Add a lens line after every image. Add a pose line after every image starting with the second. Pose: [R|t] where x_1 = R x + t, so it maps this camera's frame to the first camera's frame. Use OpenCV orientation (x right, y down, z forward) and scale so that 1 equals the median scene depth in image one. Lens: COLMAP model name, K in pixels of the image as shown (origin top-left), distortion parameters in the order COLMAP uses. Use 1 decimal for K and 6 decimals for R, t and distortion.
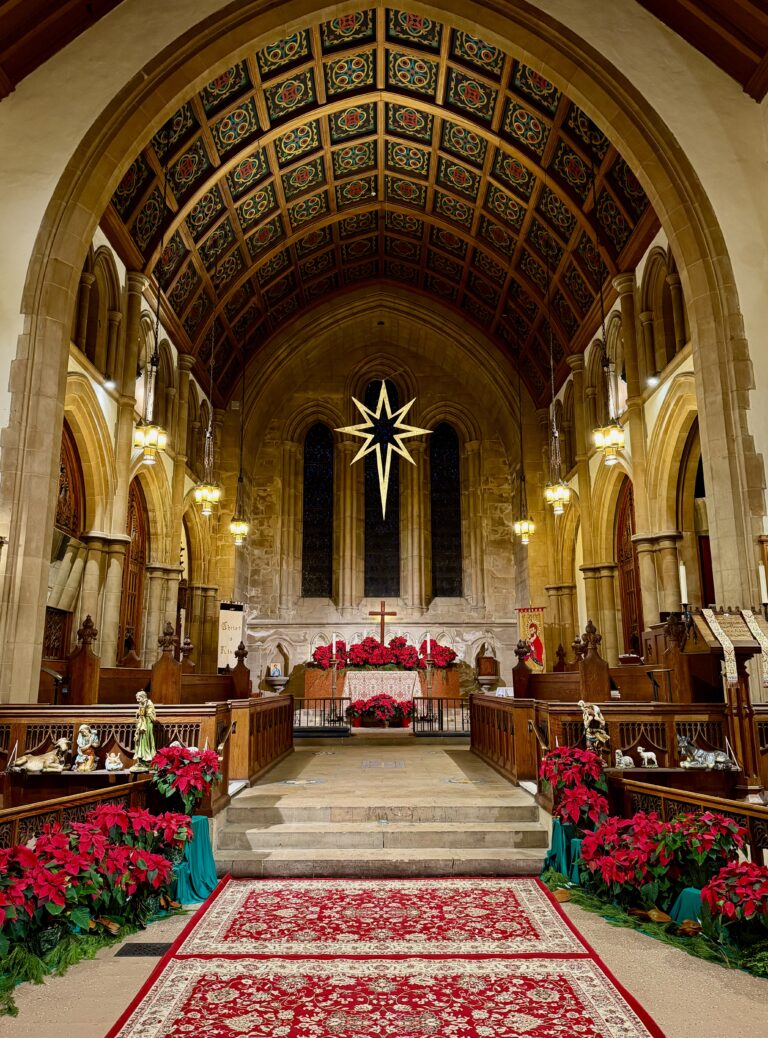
lens RADIAL K [[744.5, 0, 384.0], [0, 744.5, 519.0], [0, 0, 1]] dist [0.005747, 0.000465]
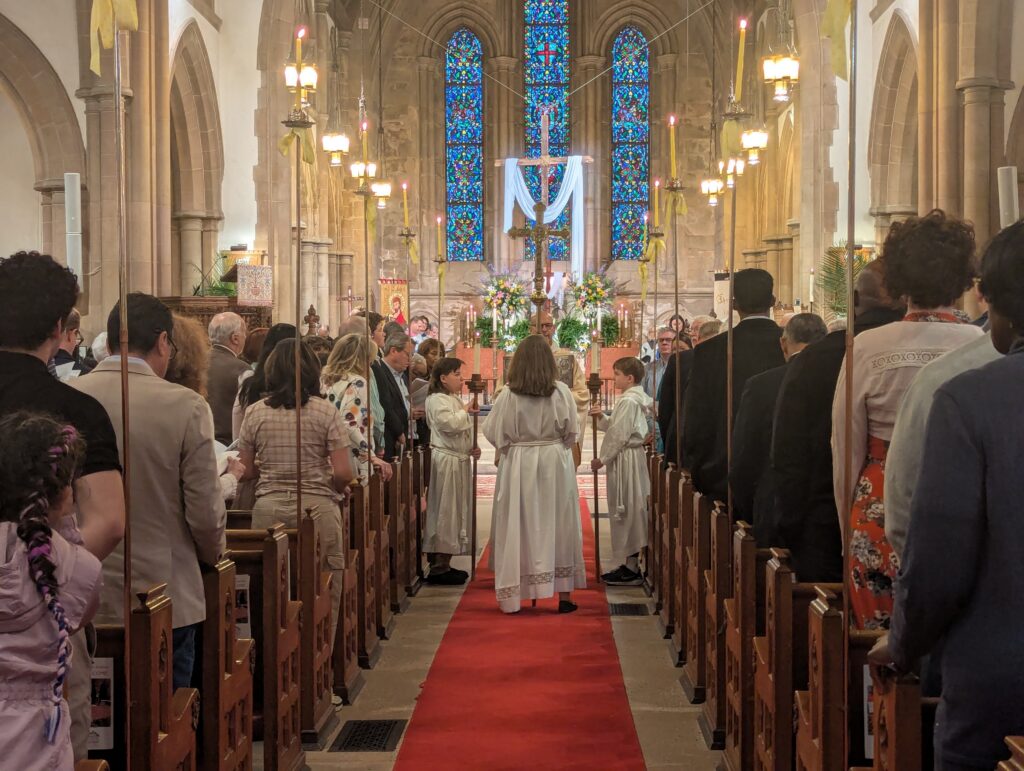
lens RADIAL K [[725.0, 0, 512.0], [0, 725.0, 385.5], [0, 0, 1]] dist [-0.001954, -0.000014]
pose [[0.998927, 0.004748, -0.046059, -0.003116], [0.006885, 0.968441, 0.249148, 0.038782], [0.045789, -0.249198, 0.967370, 0.199481]]
